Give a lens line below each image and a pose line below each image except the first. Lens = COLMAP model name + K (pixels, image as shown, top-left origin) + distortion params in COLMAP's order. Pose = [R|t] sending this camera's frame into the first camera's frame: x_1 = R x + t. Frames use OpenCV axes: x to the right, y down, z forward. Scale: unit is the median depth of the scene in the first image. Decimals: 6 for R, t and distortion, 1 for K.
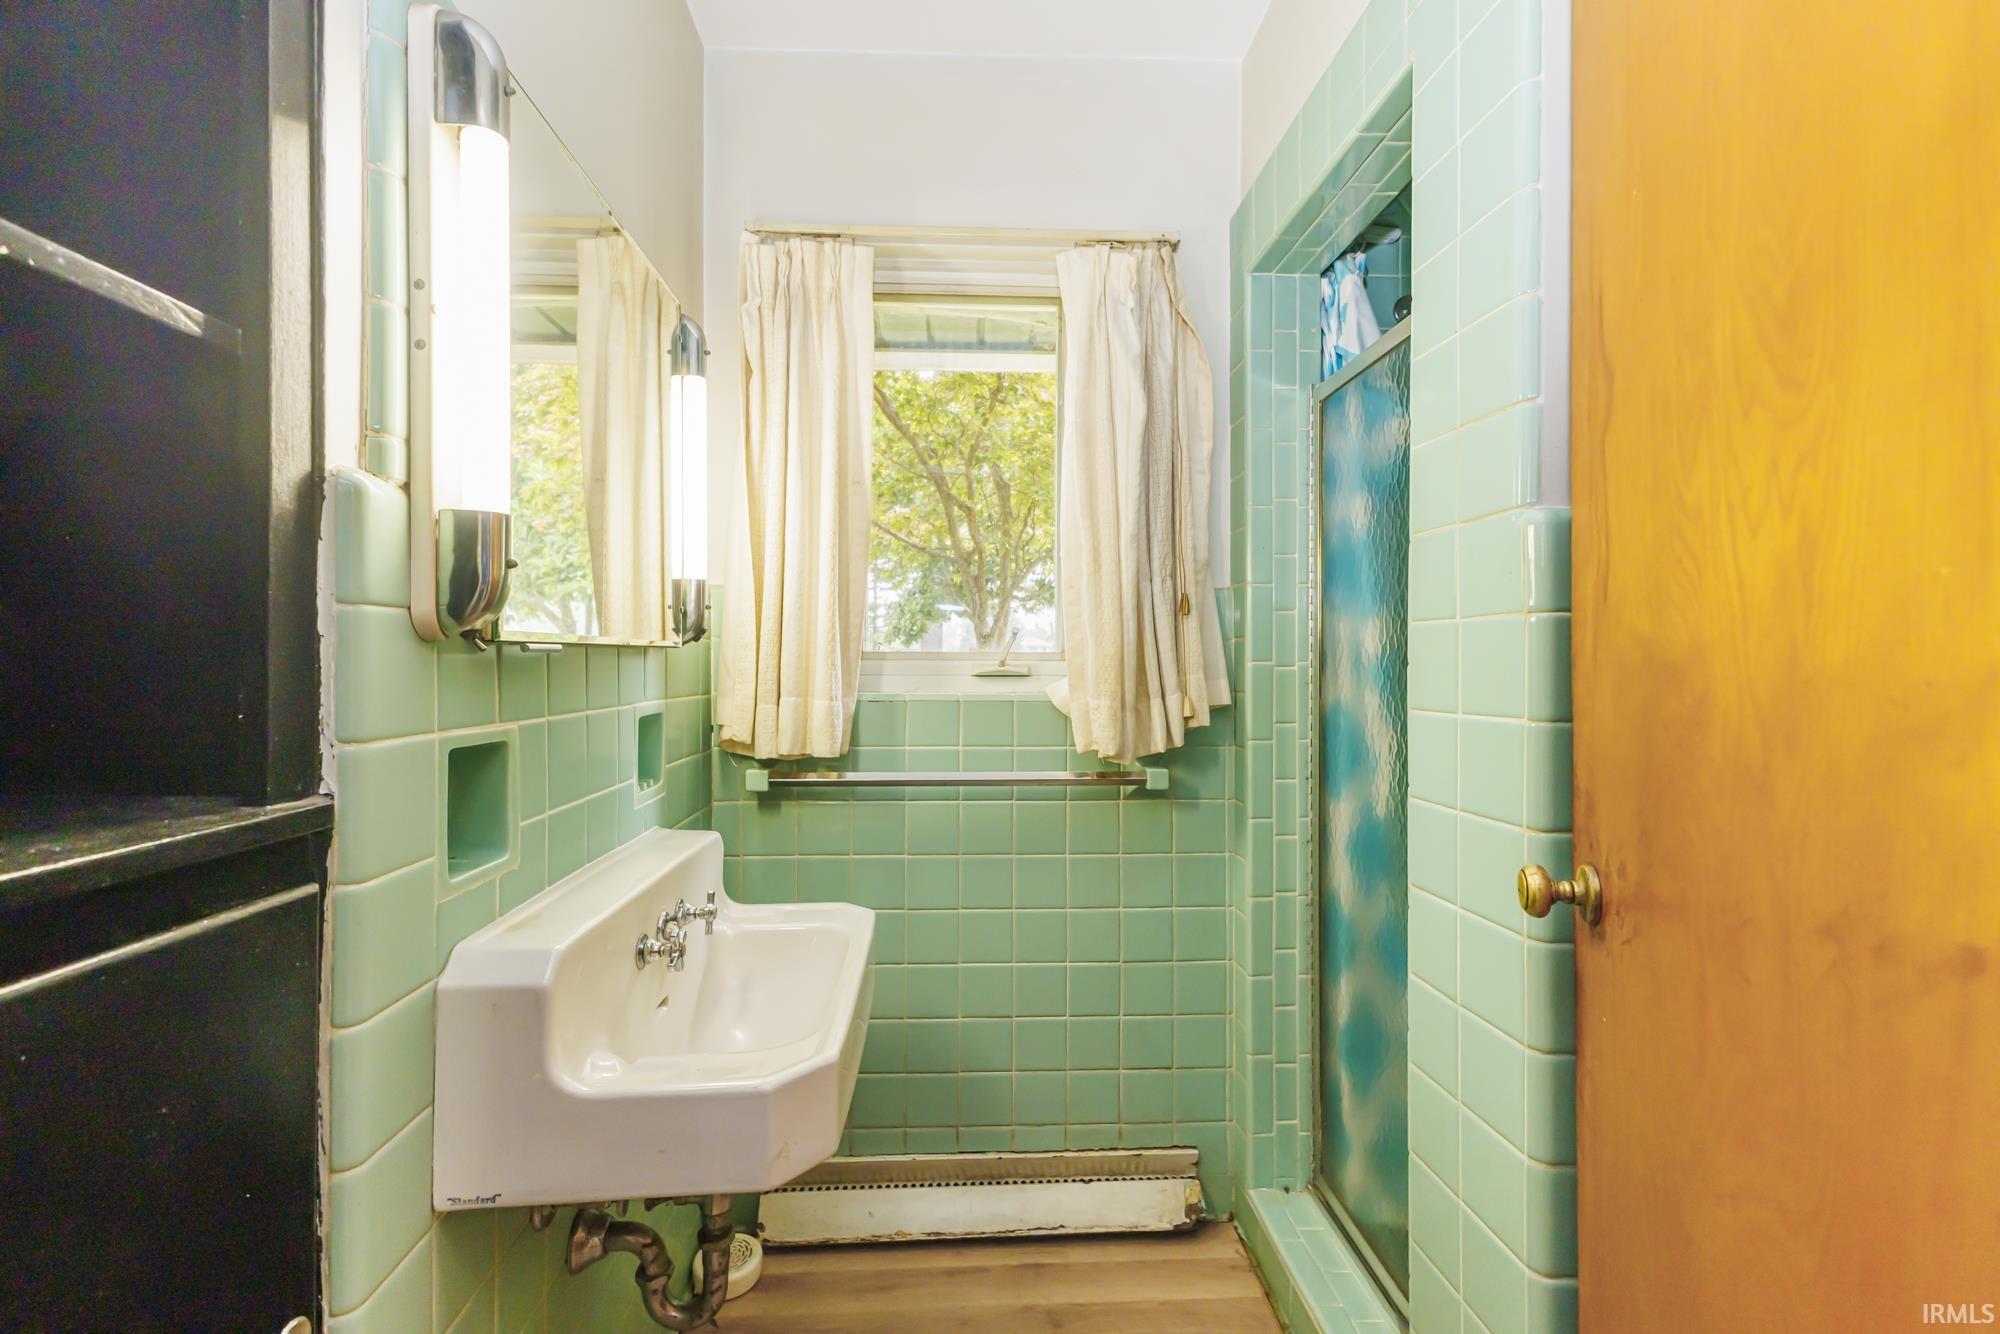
lens RADIAL K [[909.7, 0, 1006.6], [0, 909.7, 649.8], [0, 0, 1]] dist [0.003385, 0.000652]
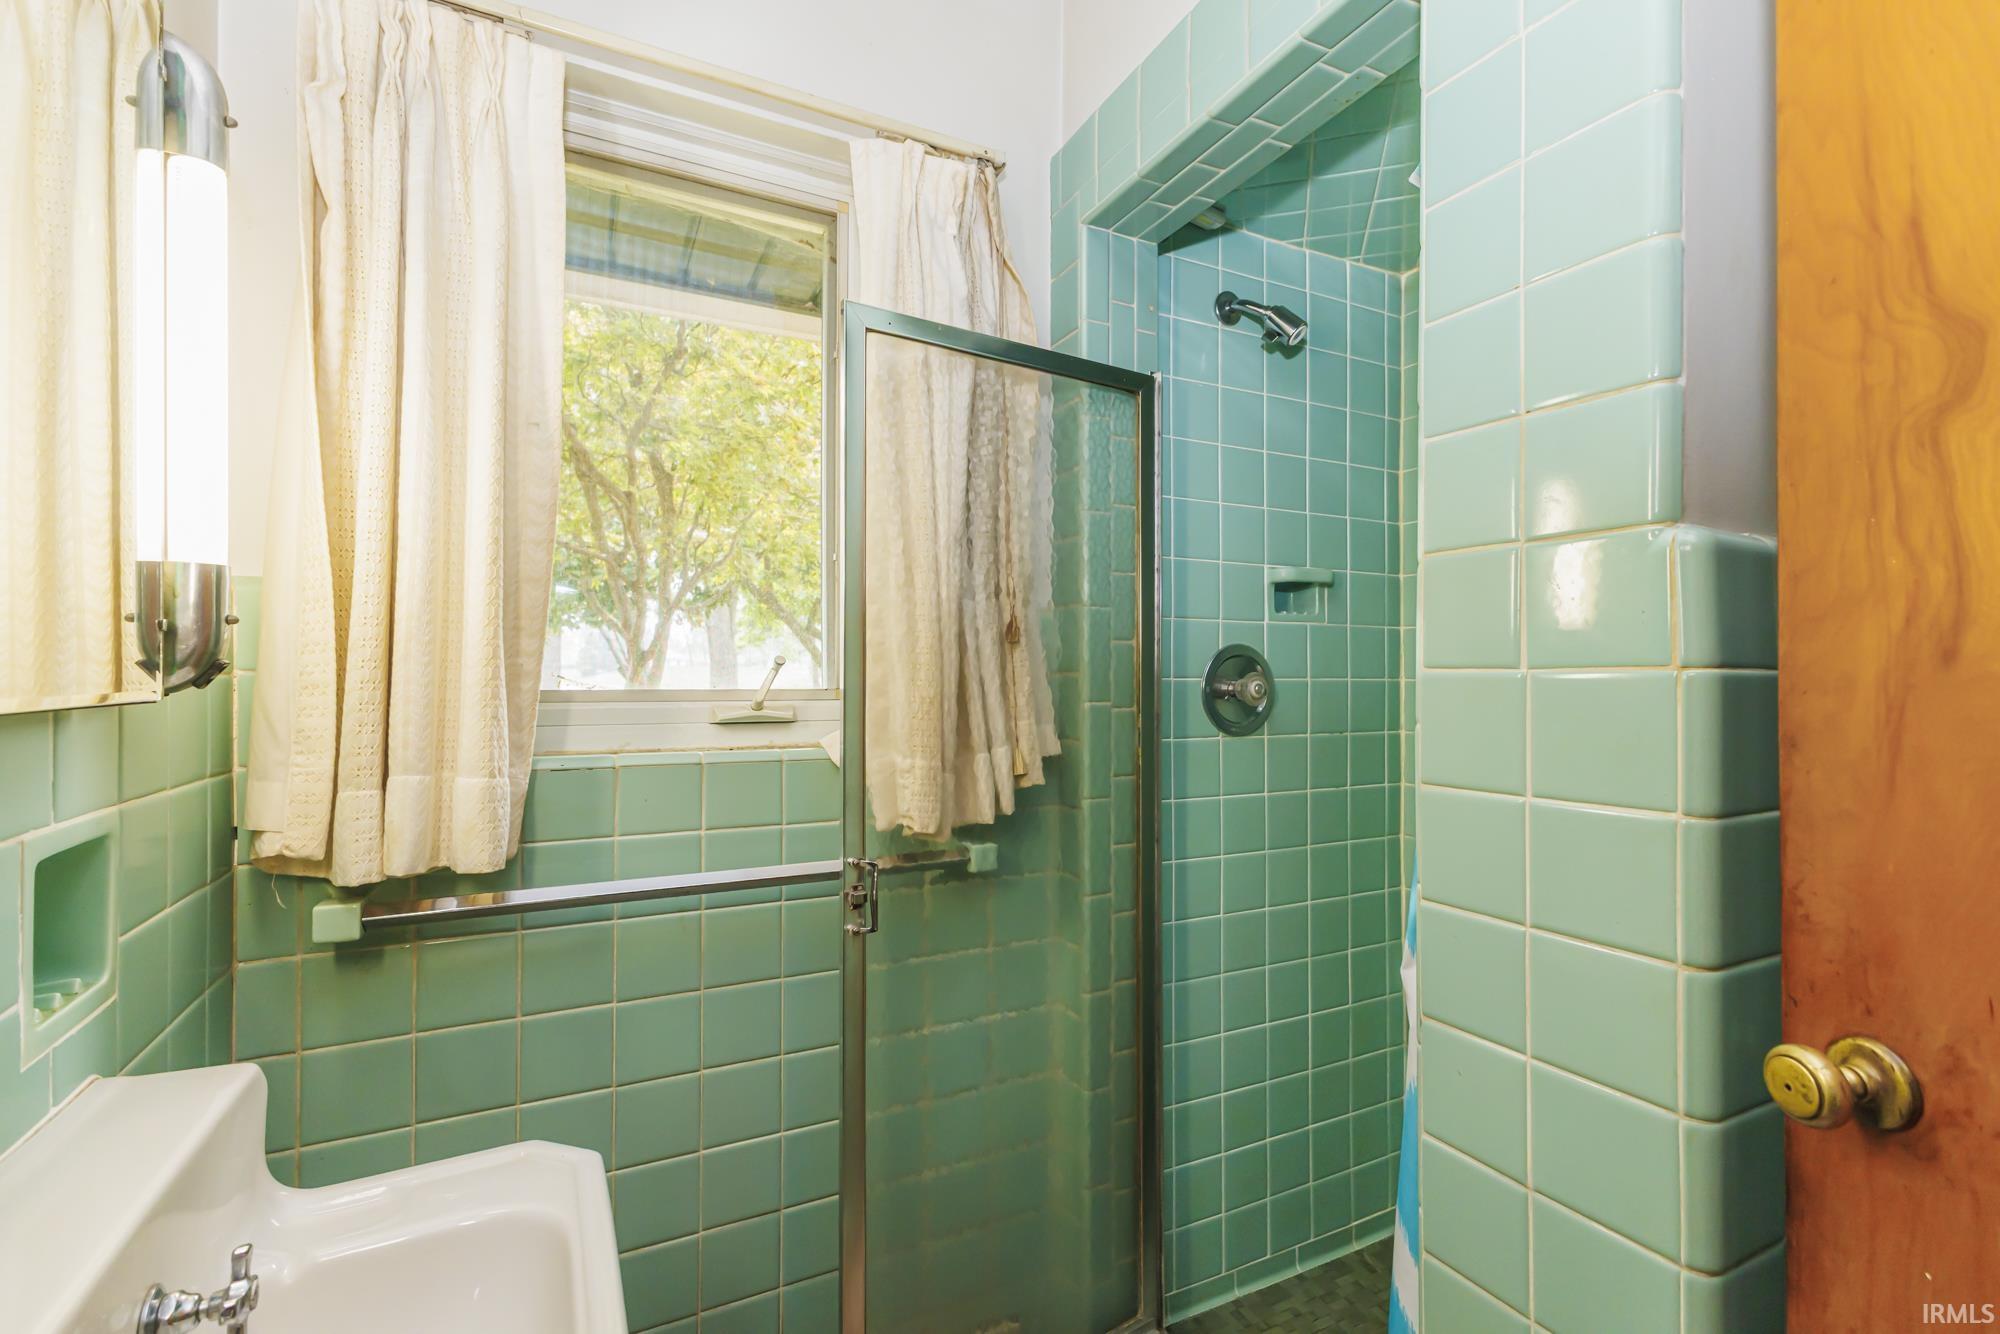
lens RADIAL K [[887.7, 0, 1029.8], [0, 887.7, 664.2], [0, 0, 1]] dist [0.017654, -0.006082]
pose [[0.911699, 0.005840, 0.410816, -0.107150], [-0.007059, 0.999974, 0.001450, -0.022051], [-0.410797, -0.004222, 0.911717, 0.303338]]
